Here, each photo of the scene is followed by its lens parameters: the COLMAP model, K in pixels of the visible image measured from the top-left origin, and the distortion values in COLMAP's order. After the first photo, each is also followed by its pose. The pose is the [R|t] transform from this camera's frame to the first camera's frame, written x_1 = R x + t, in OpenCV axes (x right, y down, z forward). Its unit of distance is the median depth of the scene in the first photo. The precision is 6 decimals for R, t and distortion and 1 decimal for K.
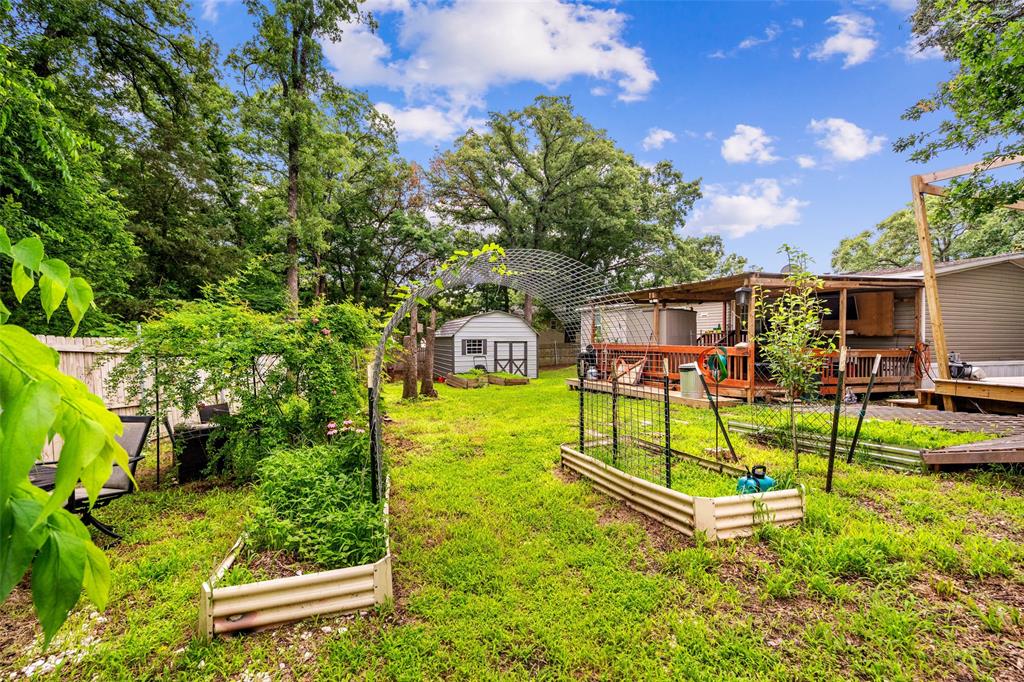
lens RADIAL K [[460.3, 0, 510.7], [0, 460.3, 343.6], [0, 0, 1]] dist [-0.000028, 0.000000]
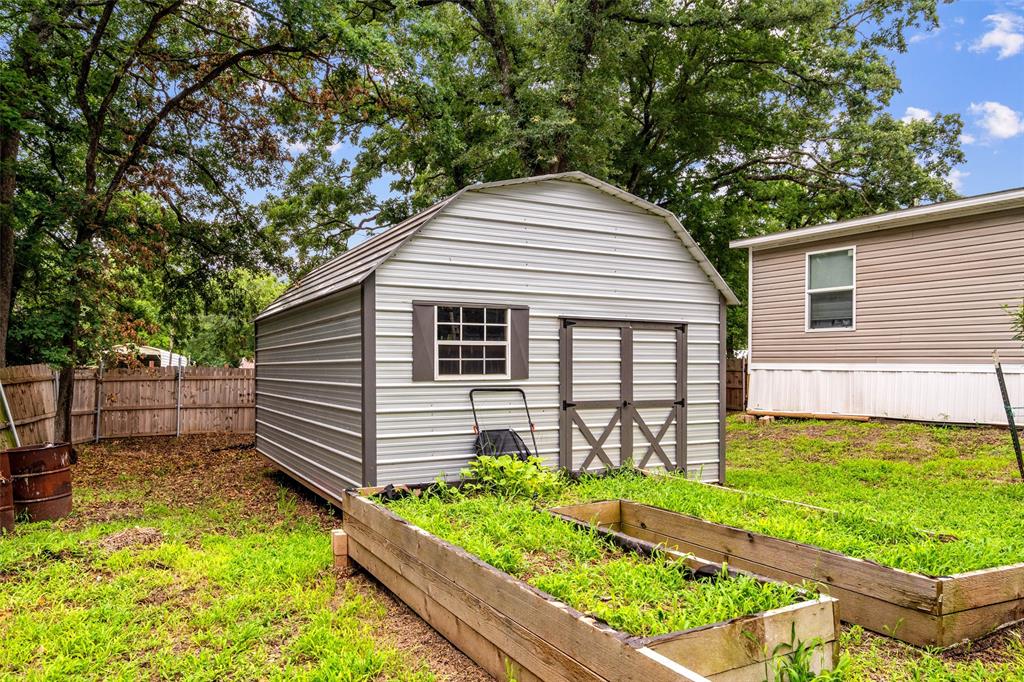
lens RADIAL K [[710.2, 0, 513.1], [0, 710.2, 344.9], [0, 0, 1]] dist [-0.000186, -0.000009]
pose [[0.985944, 0.016449, 0.166267, -0.112213], [-0.011553, 0.999472, -0.030372, 0.017893], [-0.166678, 0.028024, 0.985613, 0.685284]]
